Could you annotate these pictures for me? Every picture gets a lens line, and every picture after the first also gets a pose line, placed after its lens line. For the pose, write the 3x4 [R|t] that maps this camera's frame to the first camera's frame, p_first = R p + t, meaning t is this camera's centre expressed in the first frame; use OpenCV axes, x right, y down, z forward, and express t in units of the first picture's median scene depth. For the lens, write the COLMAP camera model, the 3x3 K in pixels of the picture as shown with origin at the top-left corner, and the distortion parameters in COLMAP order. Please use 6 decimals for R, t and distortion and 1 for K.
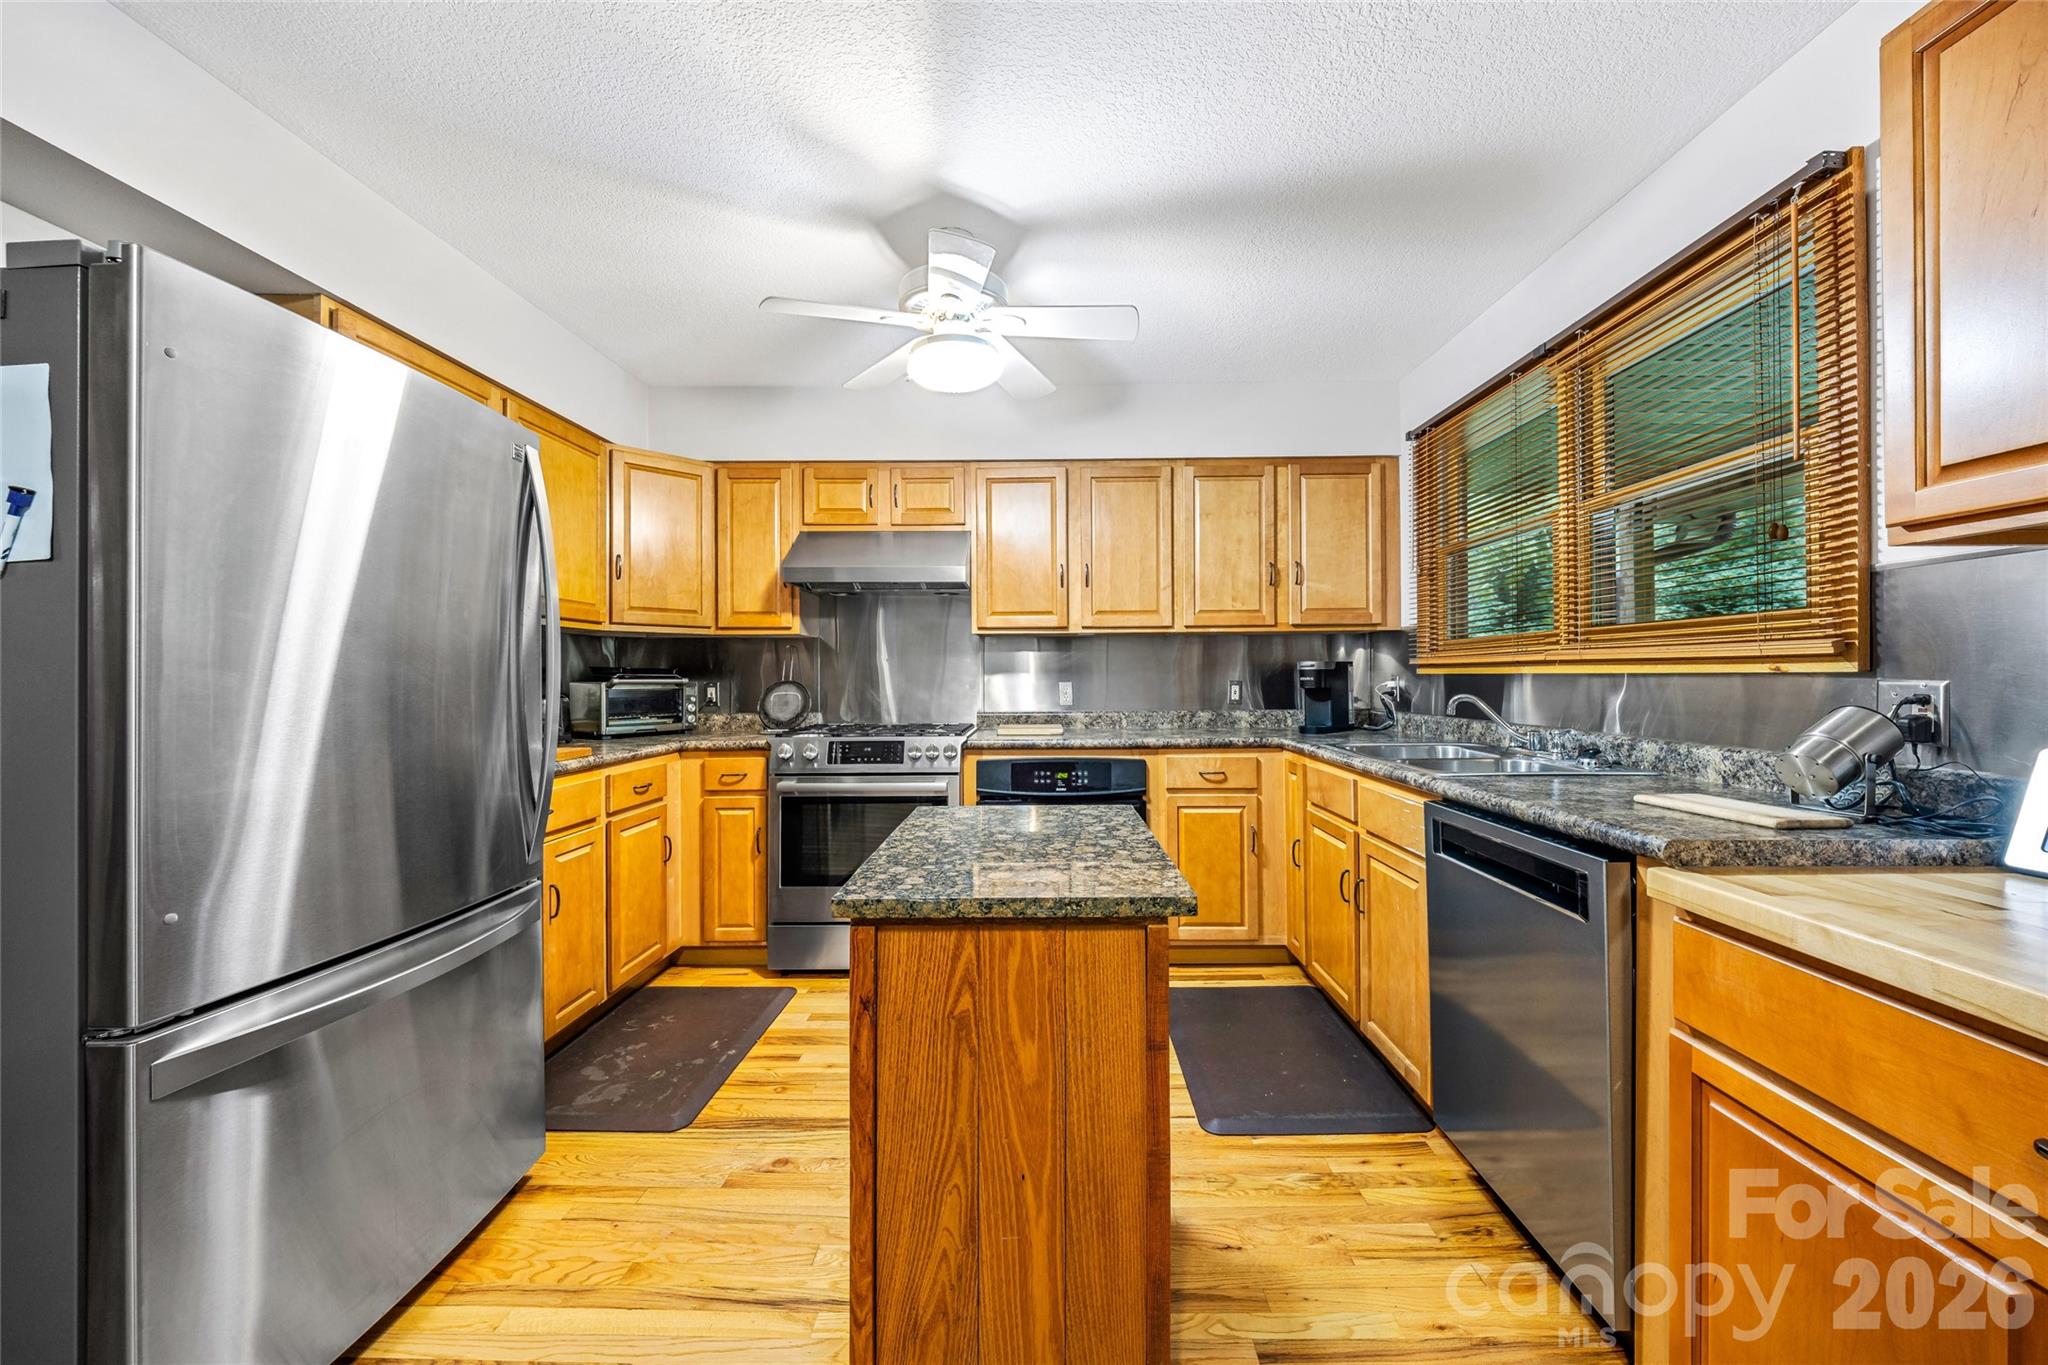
lens RADIAL K [[774.6, 0, 1025.7], [0, 774.6, 673.9], [0, 0, 1]] dist [-0.002543, -0.000501]
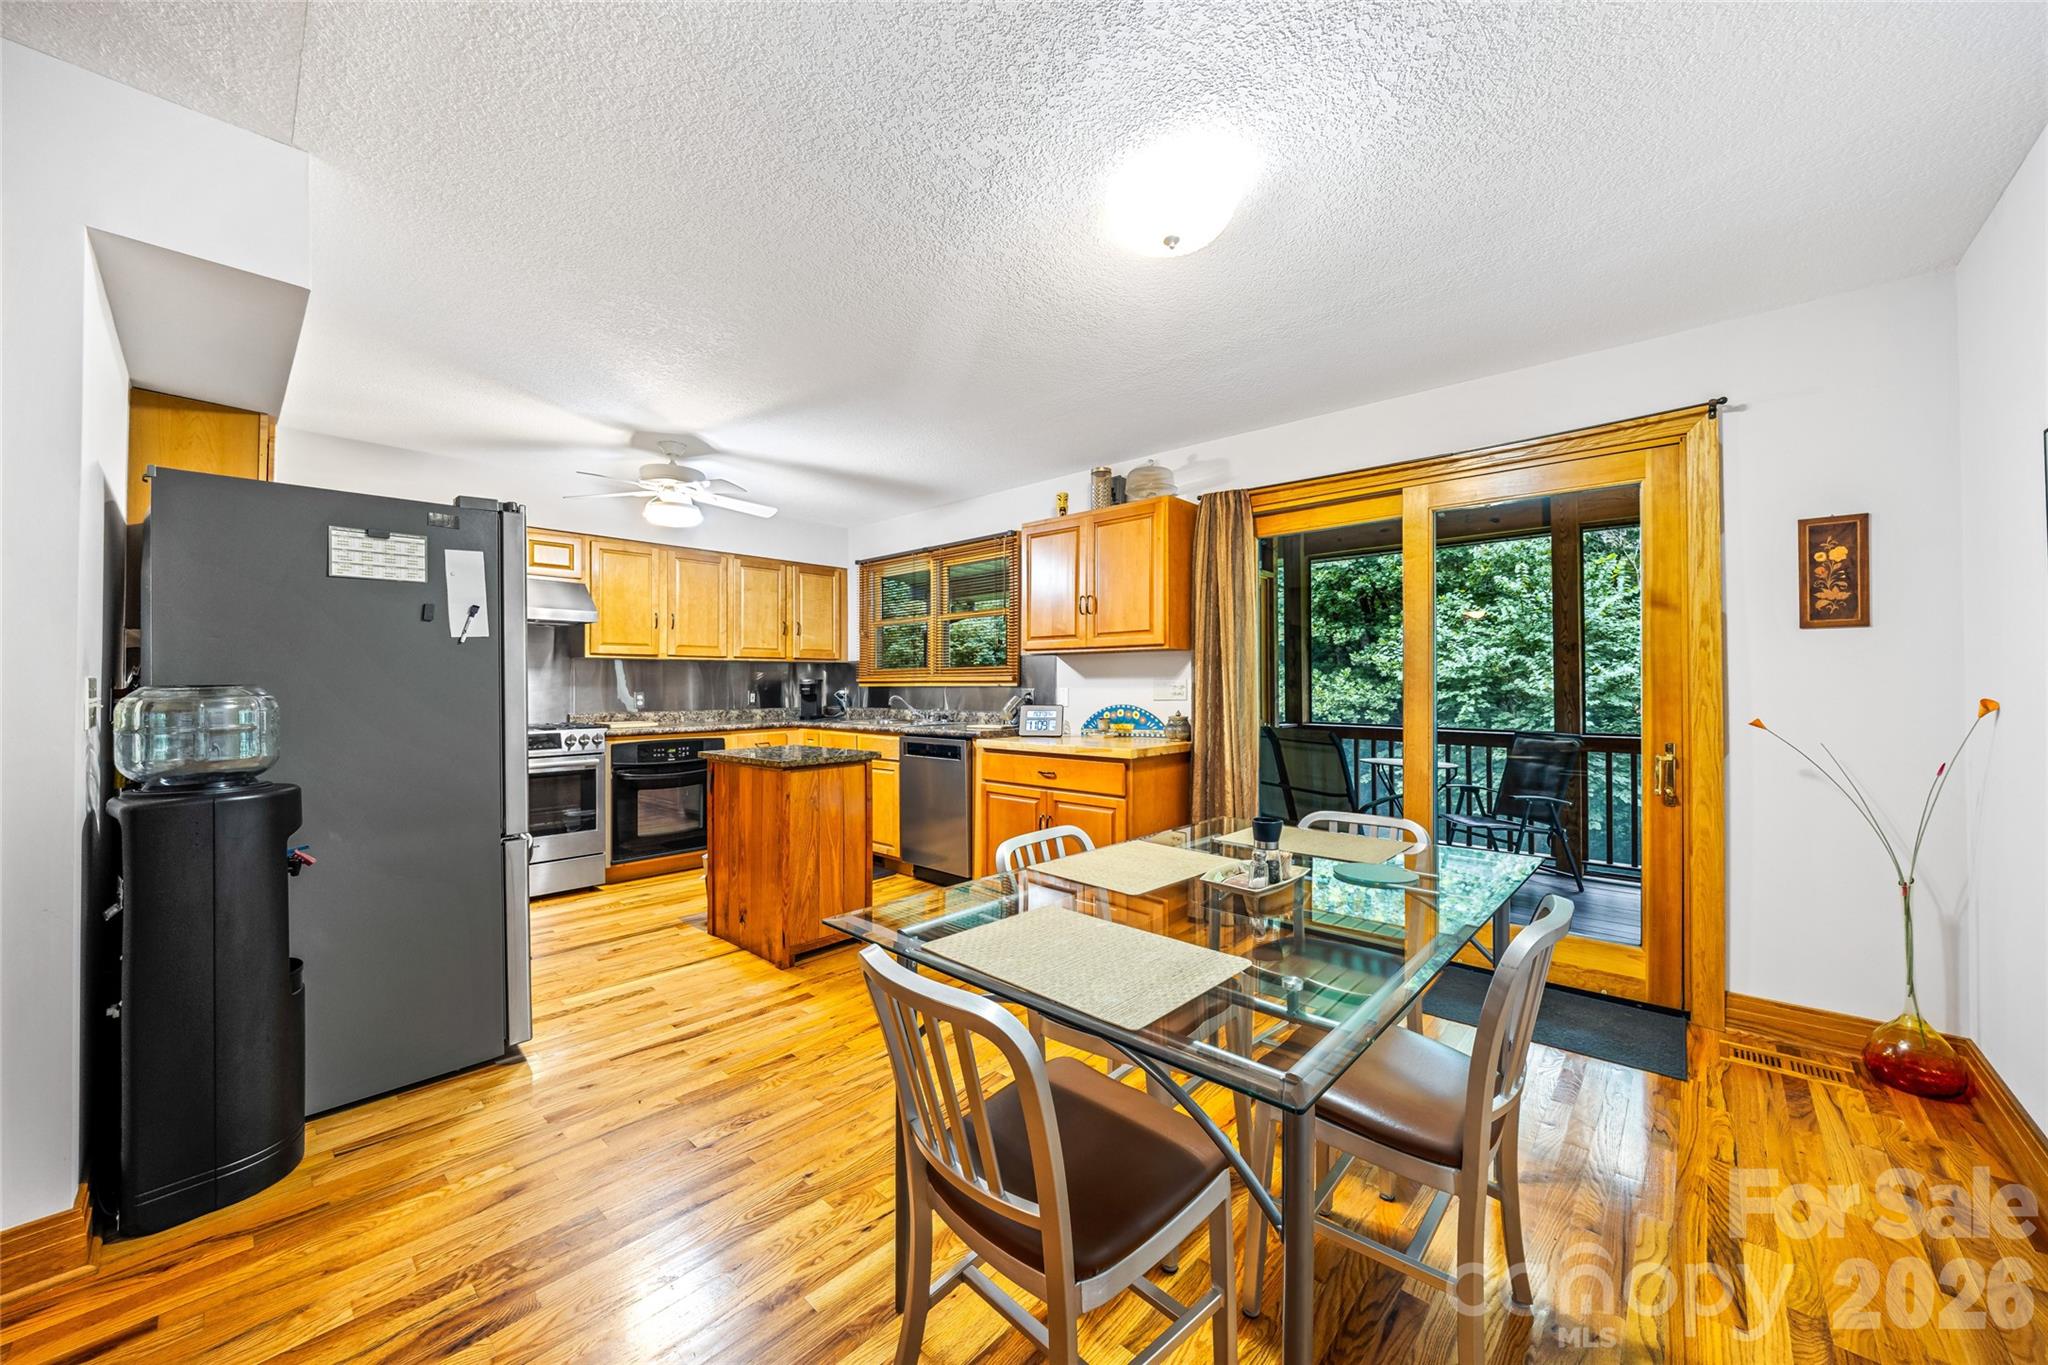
lens RADIAL K [[774.6, 0, 1037.4], [0, 774.6, 679.3], [0, 0, 1]] dist [-0.002543, -0.000501]
pose [[0.664617, 0.008459, 0.747137, -0.642068], [-0.000791, 0.999943, -0.010617, 0.002330], [-0.747184, 0.006465, 0.664586, -0.608458]]
